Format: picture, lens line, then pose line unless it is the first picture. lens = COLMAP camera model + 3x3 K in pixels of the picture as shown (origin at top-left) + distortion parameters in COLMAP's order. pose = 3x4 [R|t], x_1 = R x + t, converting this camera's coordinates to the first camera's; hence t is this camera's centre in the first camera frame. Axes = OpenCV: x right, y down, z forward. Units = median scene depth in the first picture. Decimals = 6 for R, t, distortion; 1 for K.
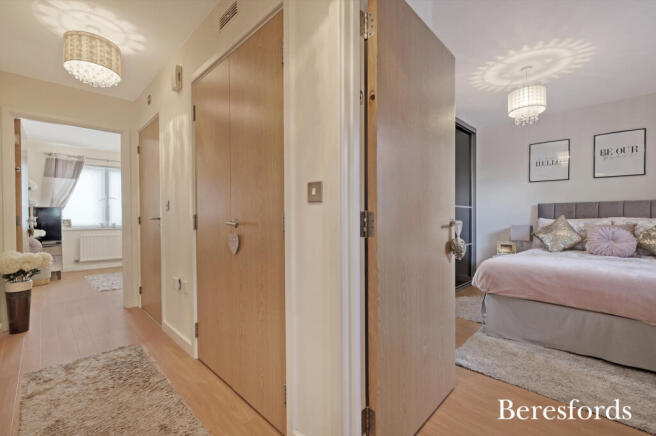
lens RADIAL K [[283.1, 0, 328.0], [0, 283.1, 218.0], [0, 0, 1]] dist [0.002875, 0.000221]
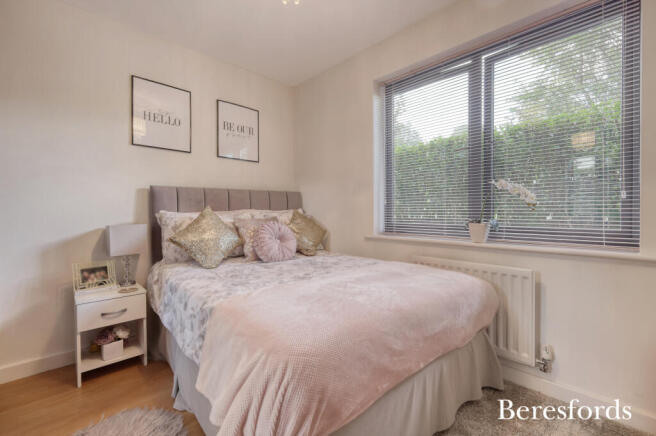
lens RADIAL K [[283.1, 0, 328.0], [0, 283.1, 218.0], [0, 0, 1]] dist [0.002875, 0.000221]
pose [[0.017445, -0.021340, 0.999620, 0.201741], [0.009259, 0.999733, 0.021181, 0.006231], [-0.999805, 0.008886, 0.017638, 0.722104]]
